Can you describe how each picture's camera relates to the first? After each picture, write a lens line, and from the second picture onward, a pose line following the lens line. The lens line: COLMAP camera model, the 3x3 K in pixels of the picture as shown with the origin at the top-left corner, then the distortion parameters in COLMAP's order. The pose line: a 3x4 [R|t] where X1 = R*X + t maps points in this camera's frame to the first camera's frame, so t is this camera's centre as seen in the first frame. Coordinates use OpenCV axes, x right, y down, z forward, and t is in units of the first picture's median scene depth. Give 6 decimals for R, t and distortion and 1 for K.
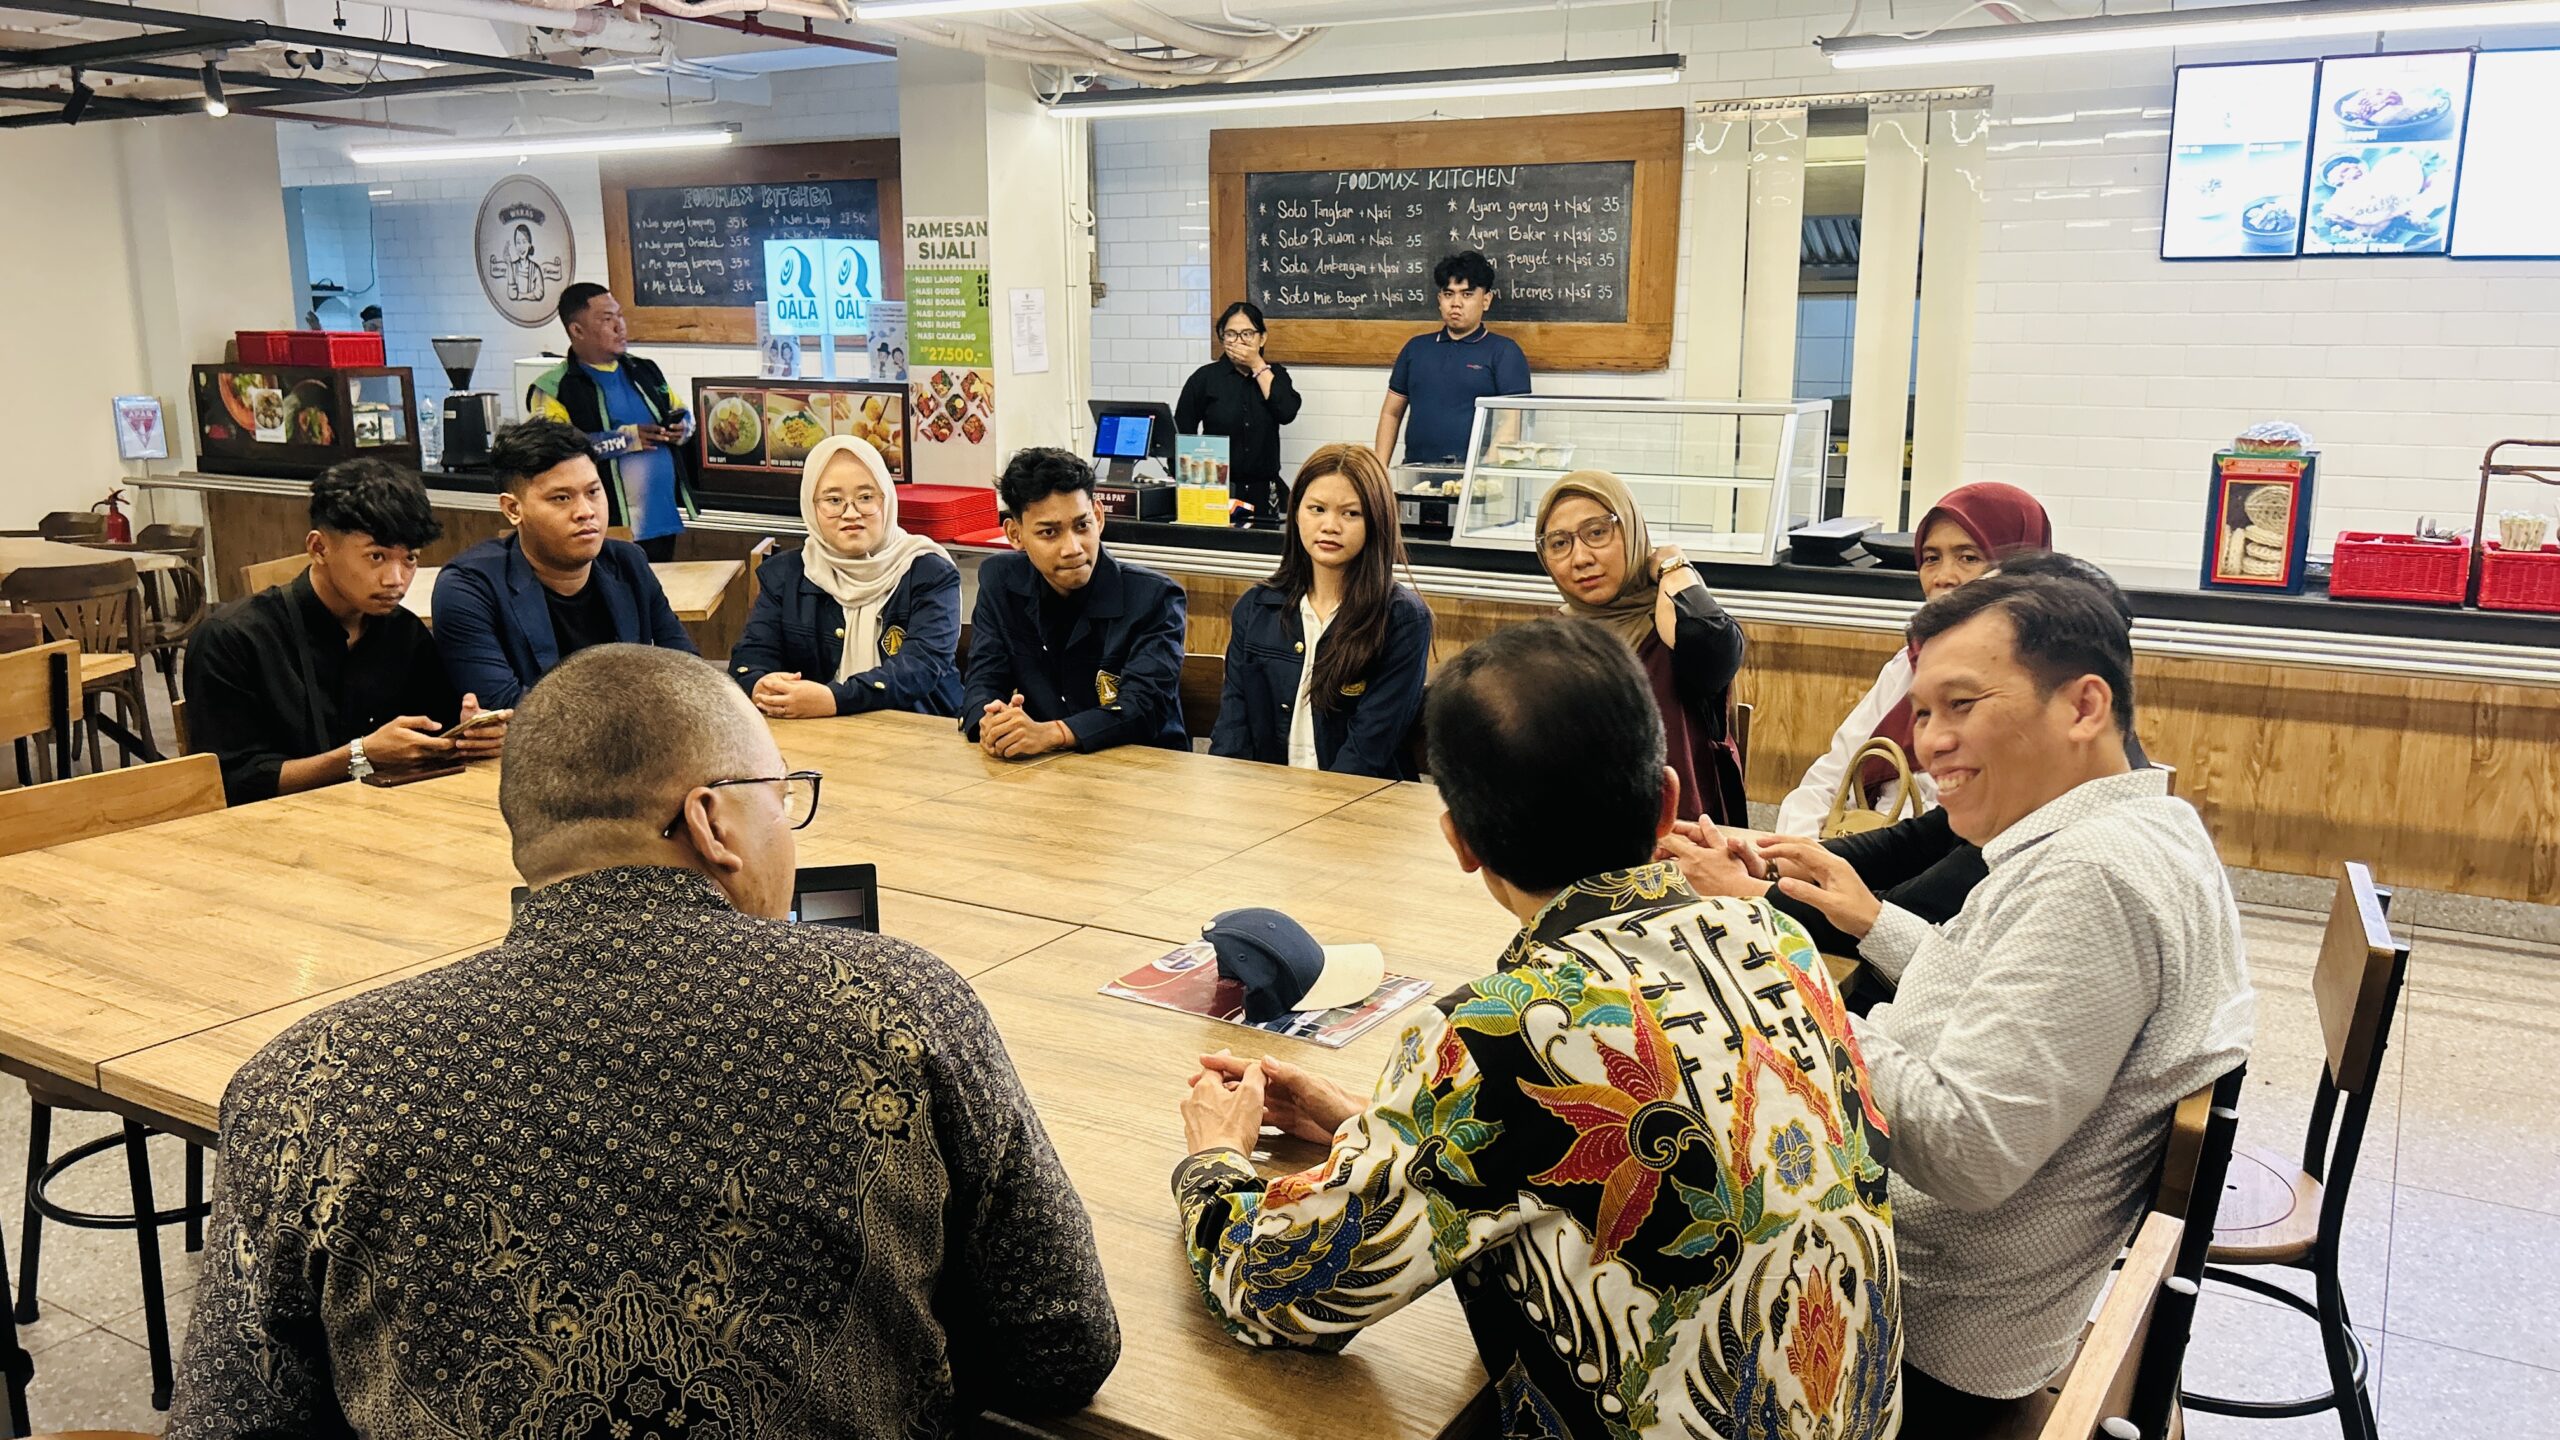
lens RADIAL K [[1959.7, 0, 1275.0], [0, 1959.7, 739.3], [0, 0, 1]] dist [-0.016441, 0.009255]
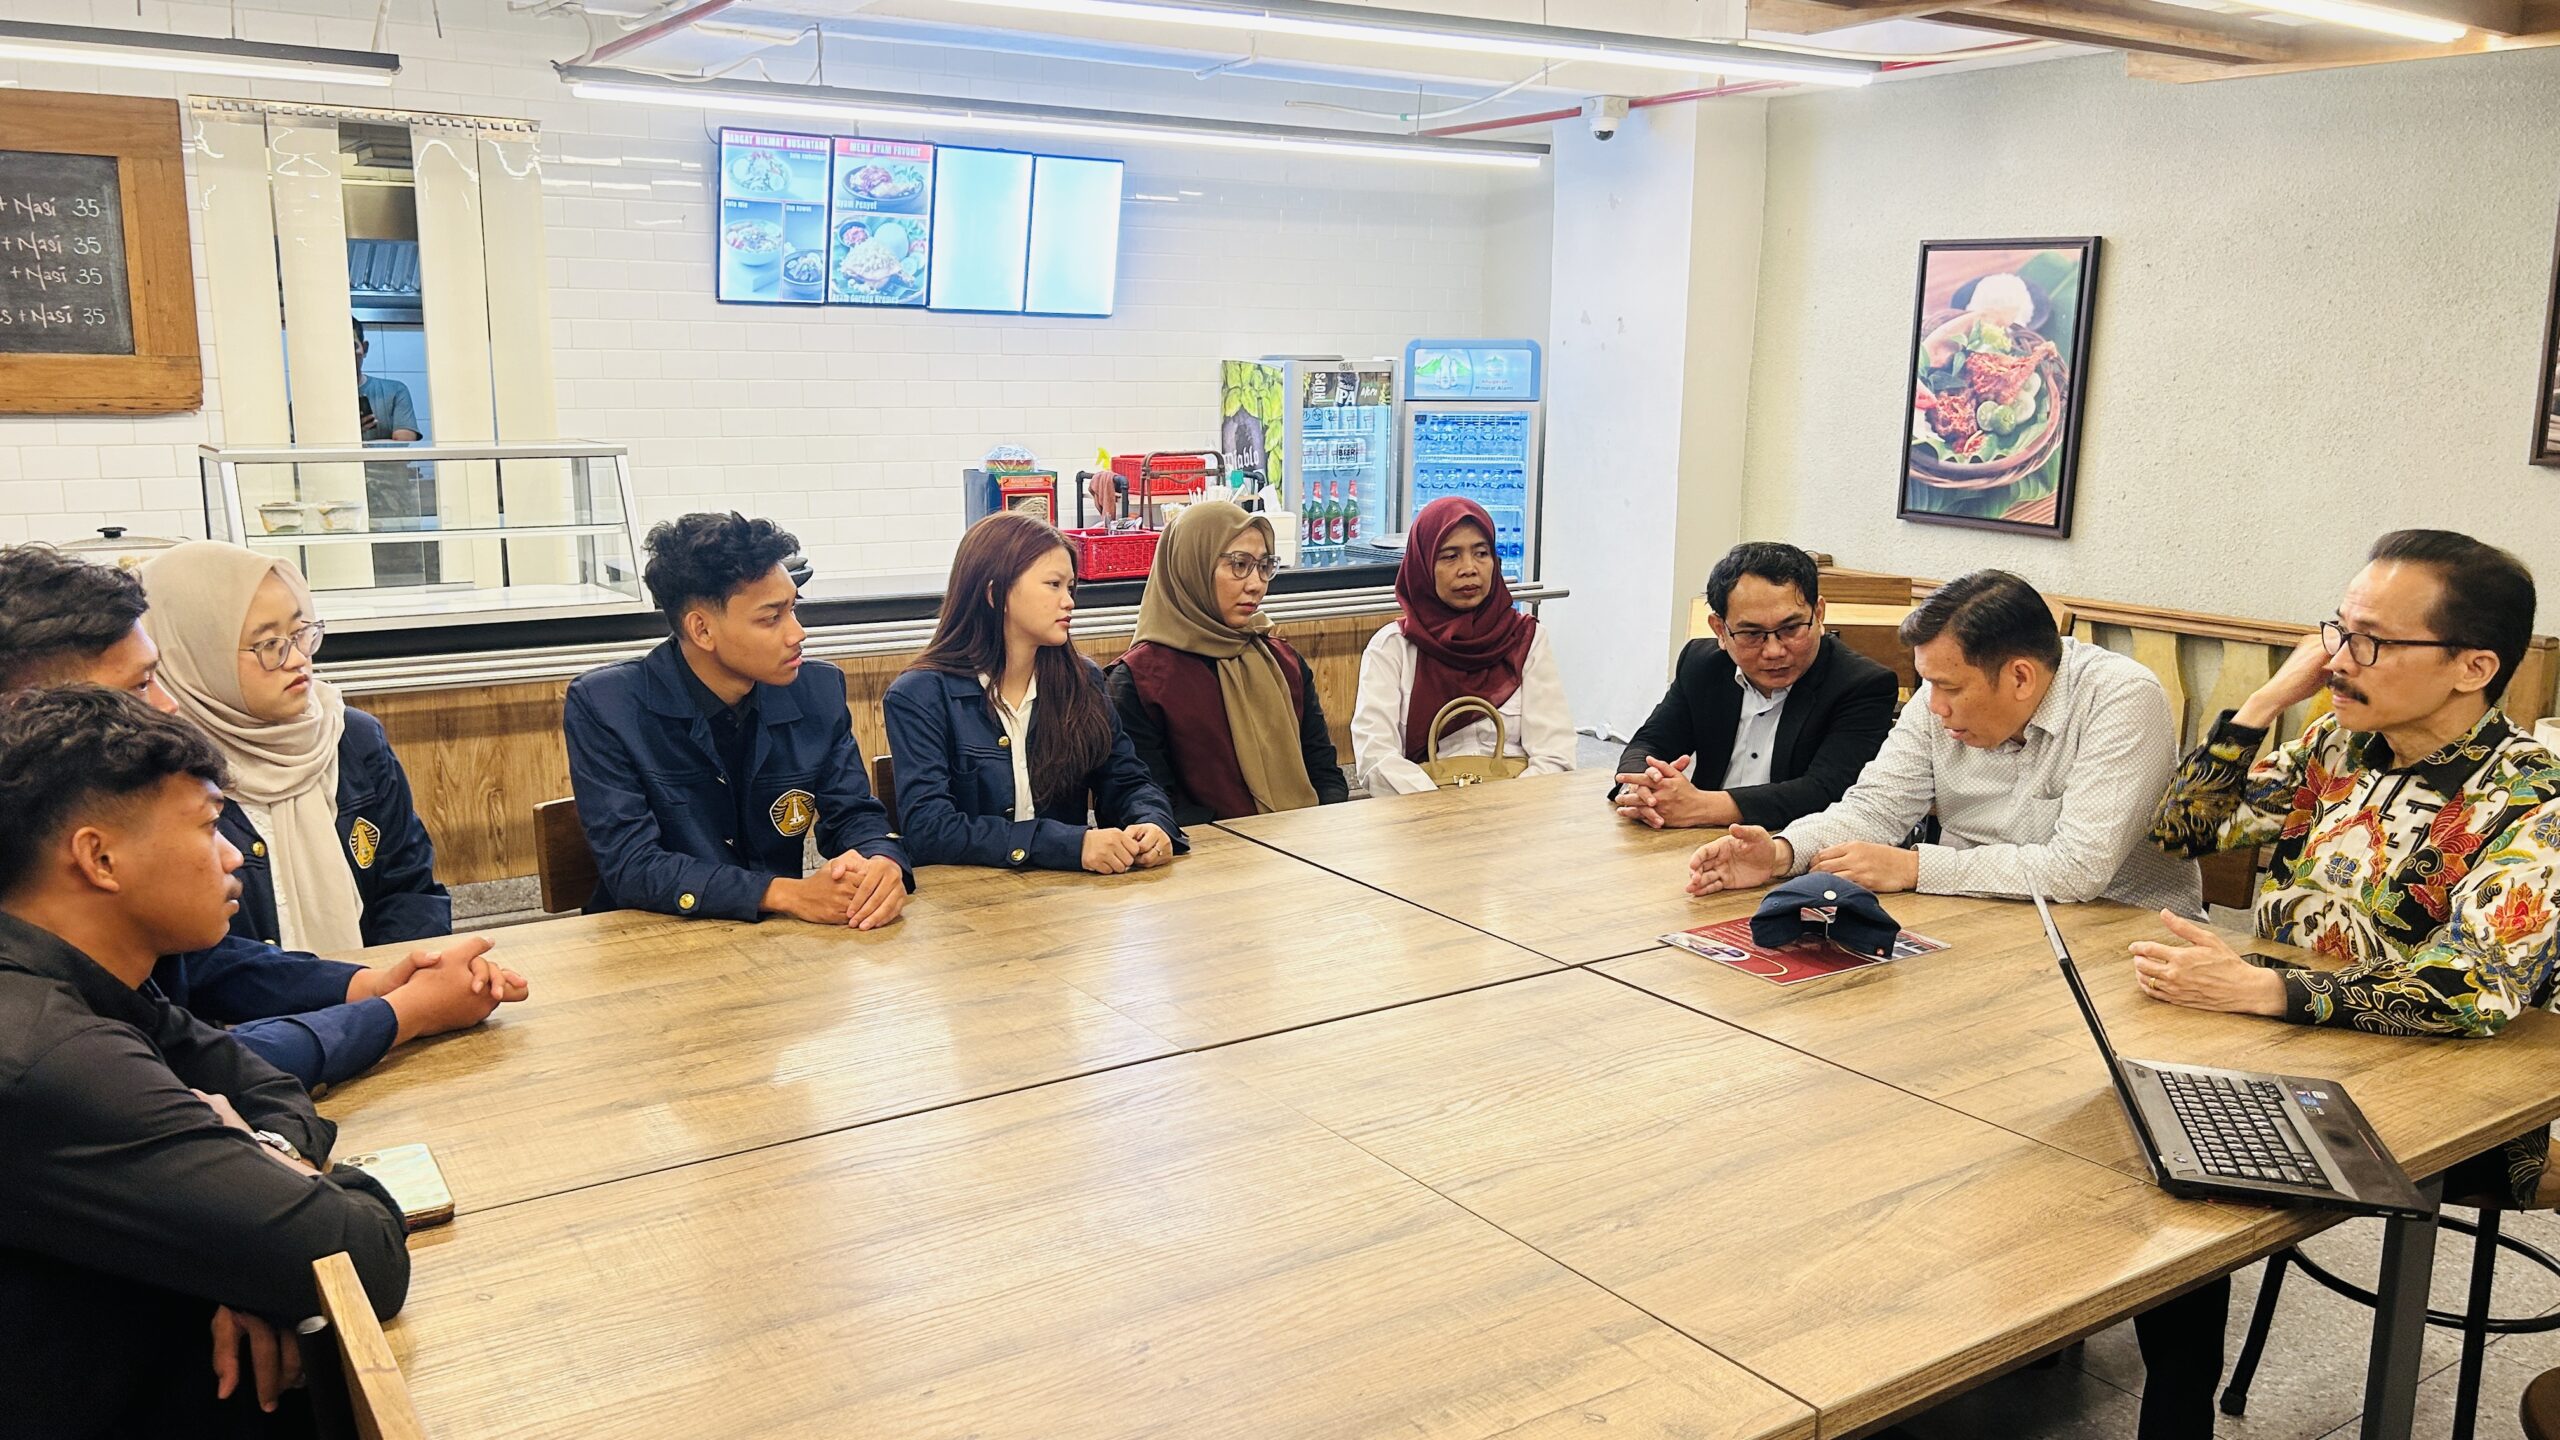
lens RADIAL K [[1959.7, 0, 1274.1], [0, 1959.7, 708.5], [0, 0, 1]] dist [-0.016441, 0.009255]
pose [[0.423076, -0.150130, 0.893570, -0.438774], [0.175889, 0.981027, 0.081546, -0.060983], [-0.888859, 0.122669, 0.441455, 0.283563]]
